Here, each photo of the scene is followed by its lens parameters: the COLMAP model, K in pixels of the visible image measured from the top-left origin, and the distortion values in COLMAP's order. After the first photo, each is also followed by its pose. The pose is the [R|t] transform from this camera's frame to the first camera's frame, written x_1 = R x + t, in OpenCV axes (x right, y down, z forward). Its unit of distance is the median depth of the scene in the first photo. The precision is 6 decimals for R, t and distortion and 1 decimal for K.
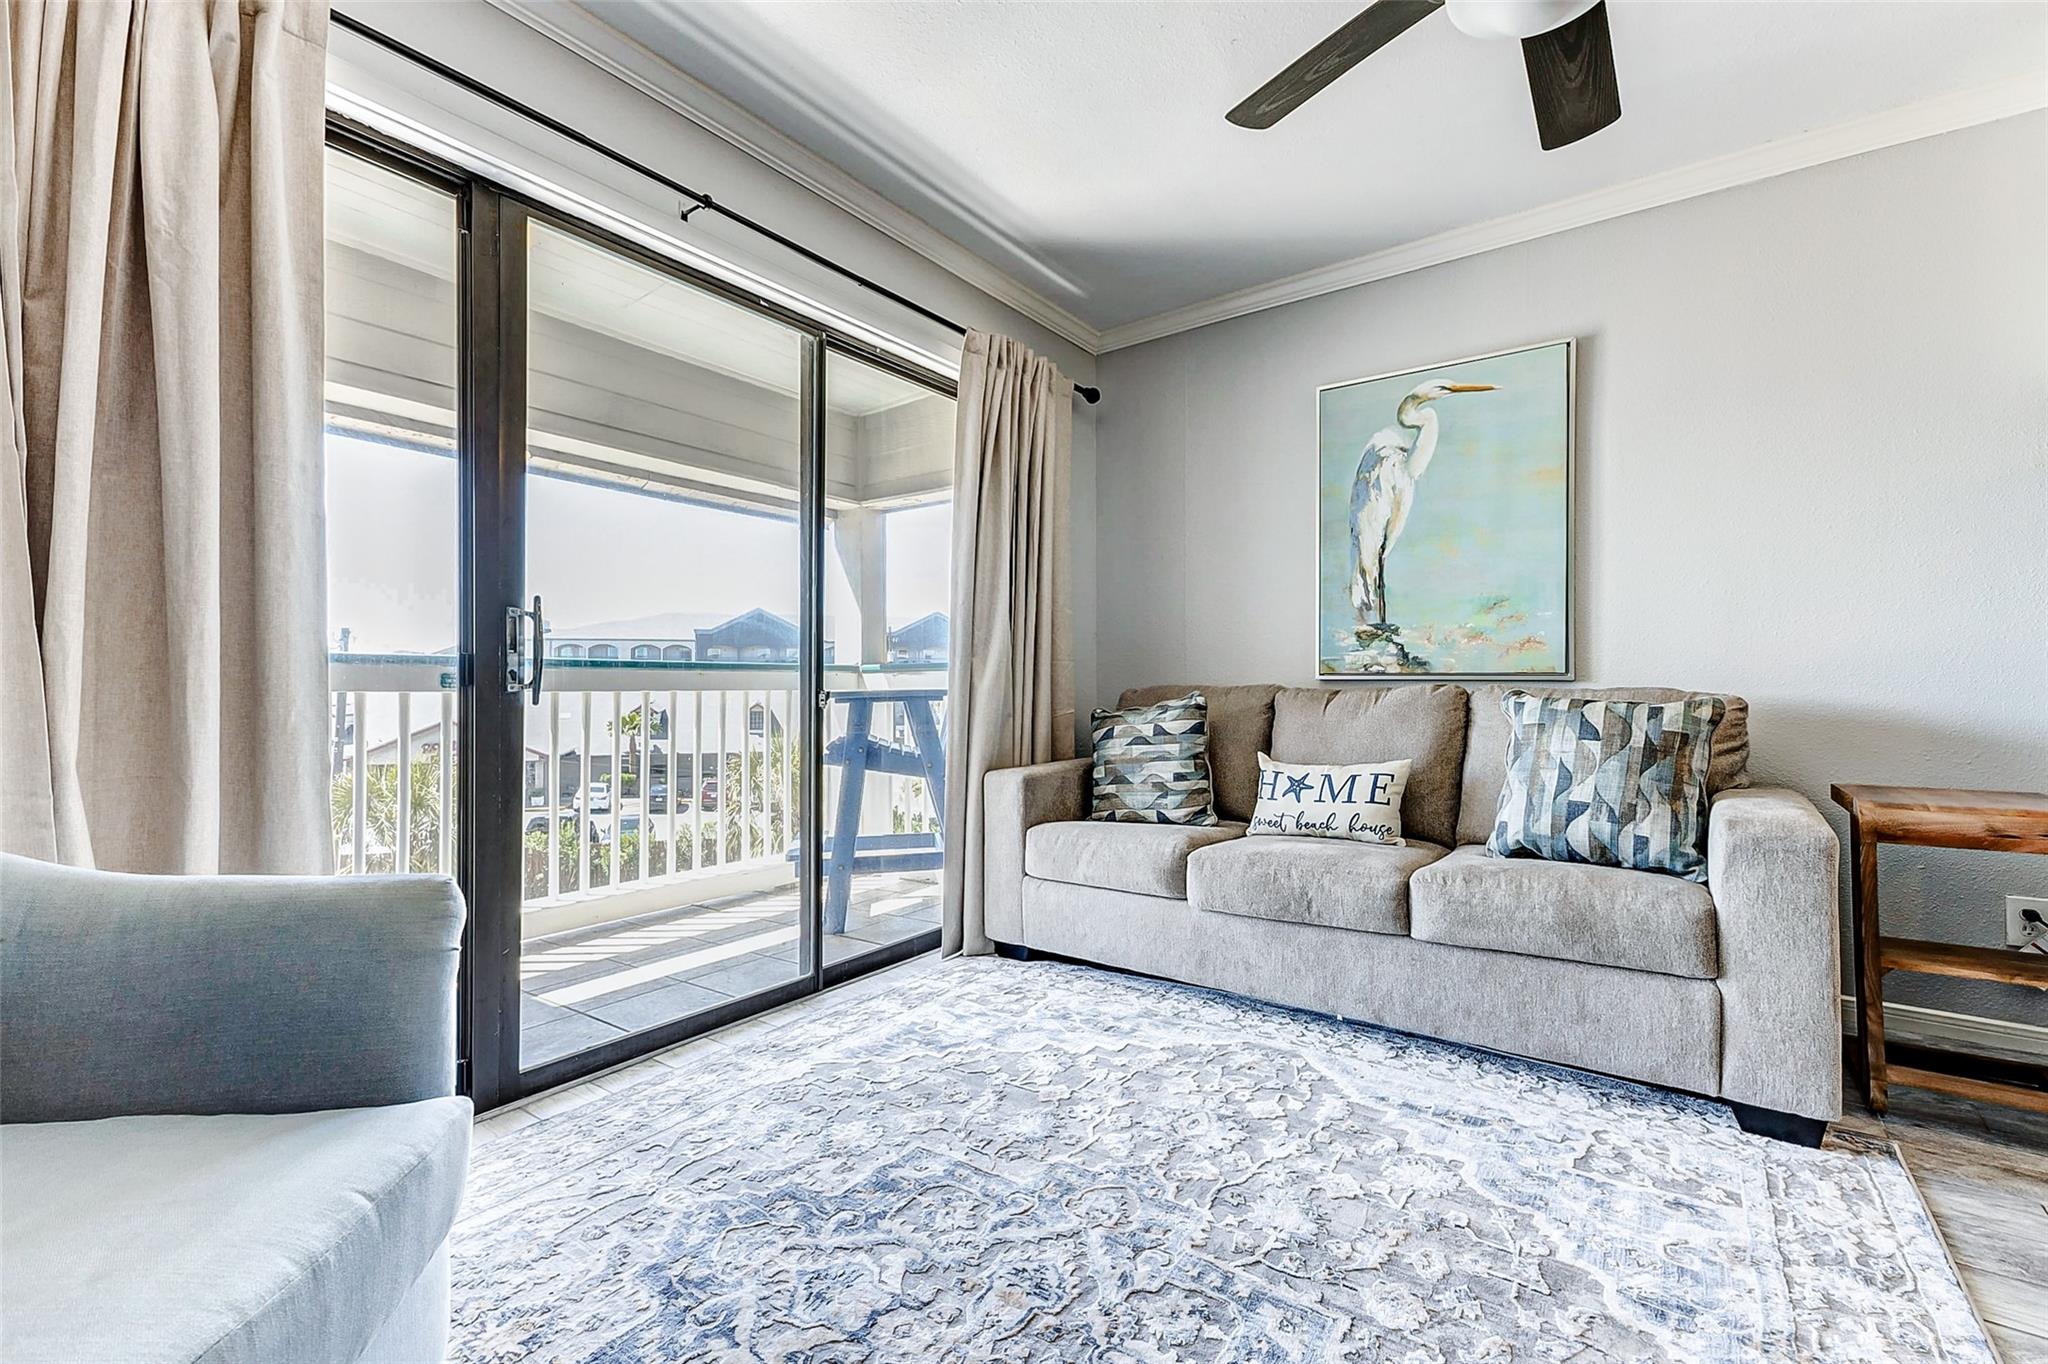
lens RADIAL K [[905.5, 0, 1046.3], [0, 905.5, 675.7], [0, 0, 1]] dist [0.010395, -0.005122]
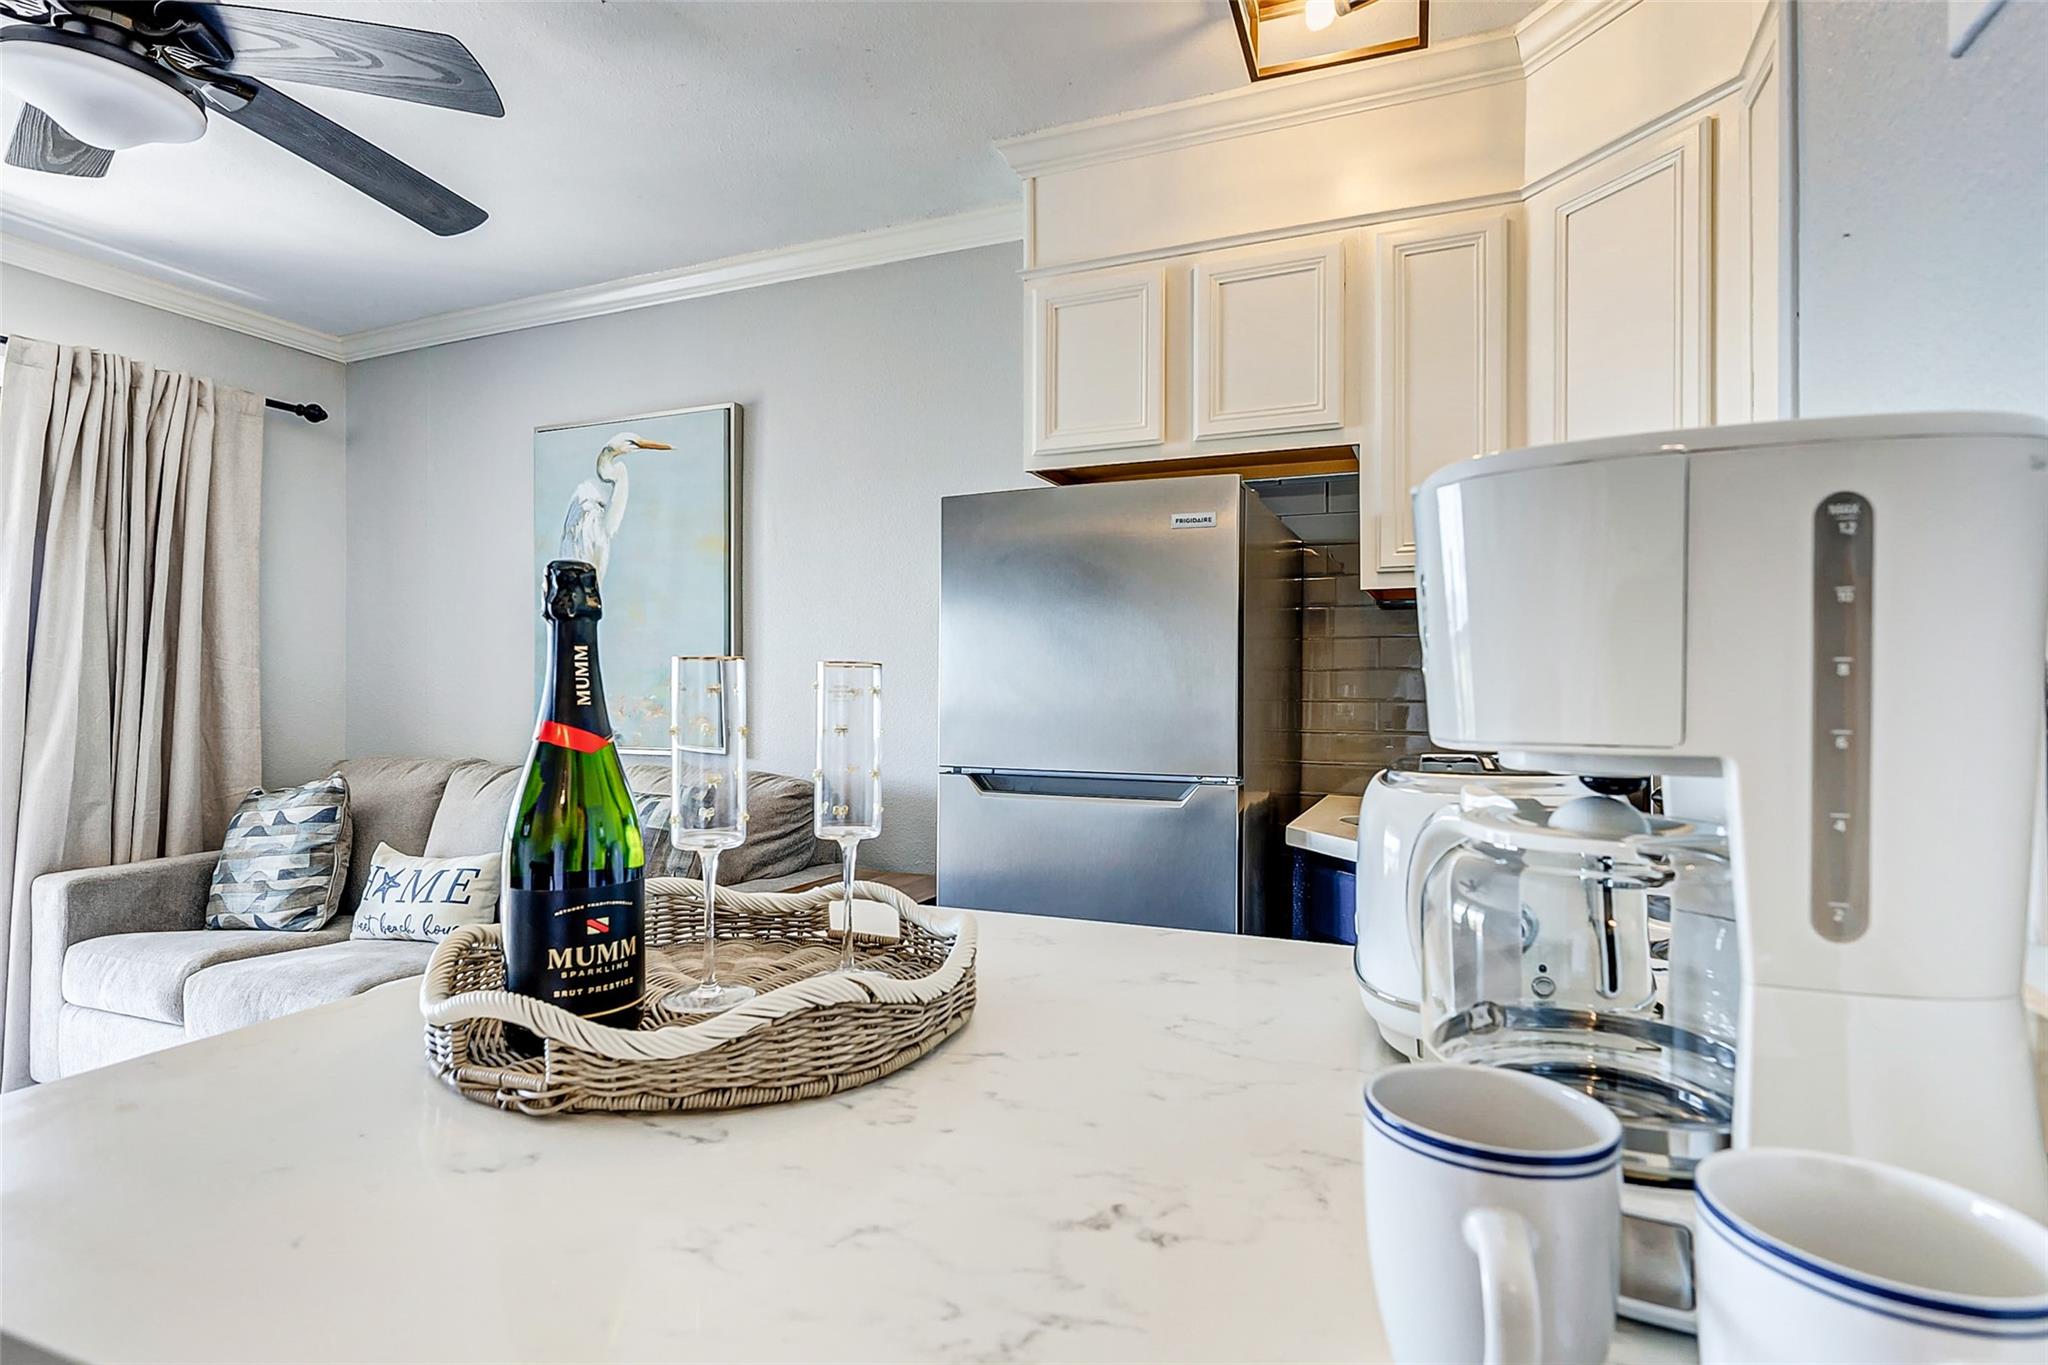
lens RADIAL K [[1056.7, 0, 1045.4], [0, 1056.7, 668.5], [0, 0, 1]] dist [0.026275, -0.008439]
pose [[0.974692, 0.002029, 0.223544, 0.683576], [0.000935, 0.999913, -0.013154, -0.077727], [-0.223551, 0.013030, 0.974605, -0.178053]]
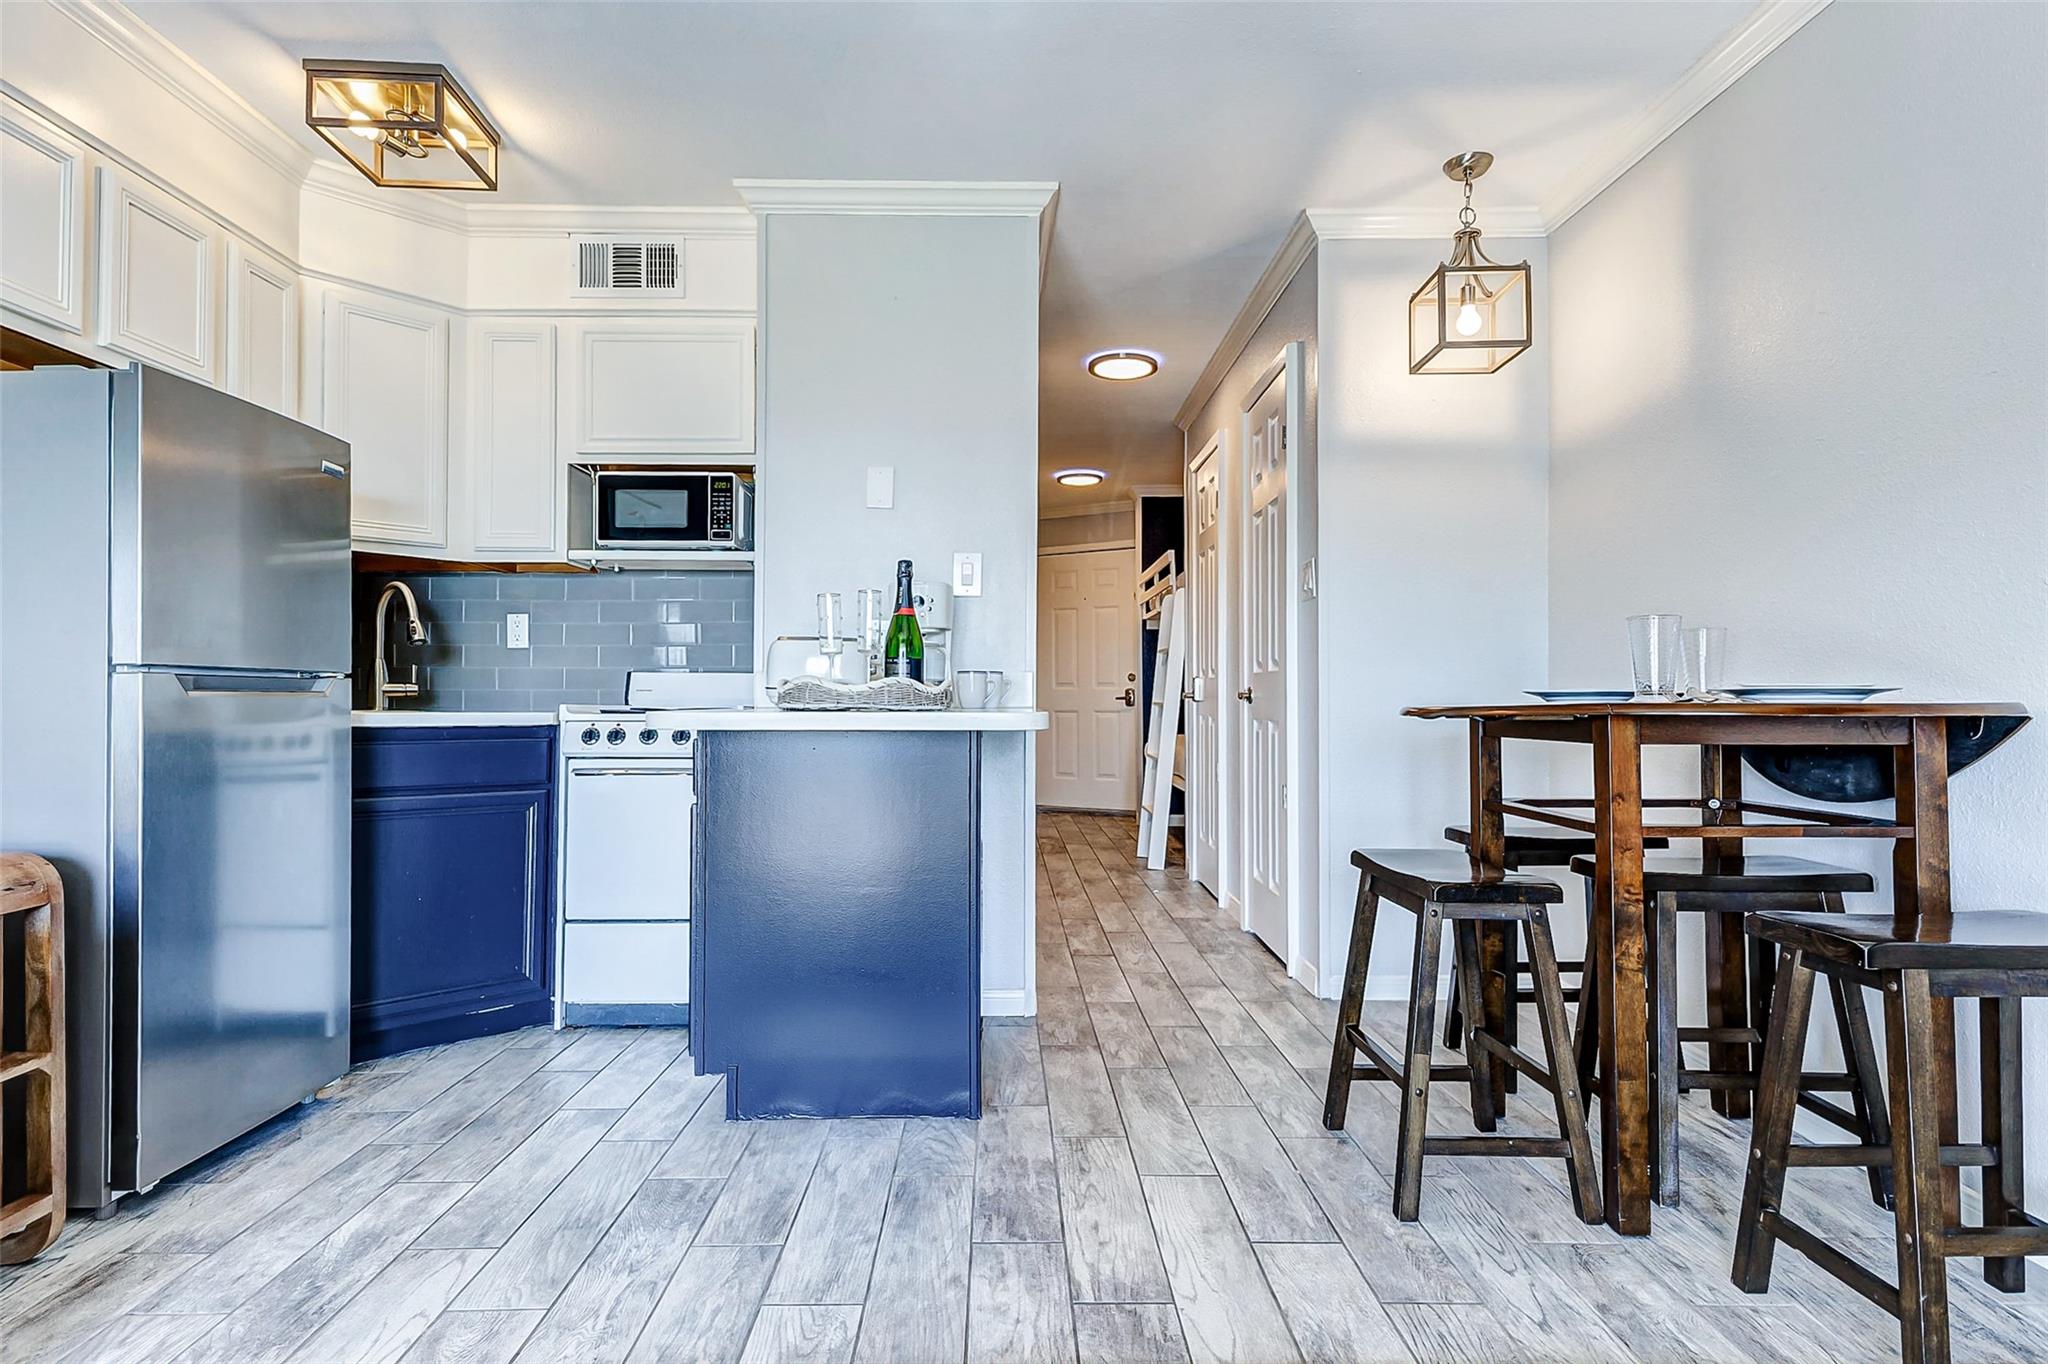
lens RADIAL K [[1056.7, 0, 1020.1], [0, 1056.7, 681.1], [0, 0, 1]] dist [0.026275, -0.008439]
pose [[-0.598819, 0.012394, 0.800789, -0.122740], [-0.001574, 0.999860, -0.016652, 0.006041], [-0.800883, -0.011232, -0.598716, 0.570048]]
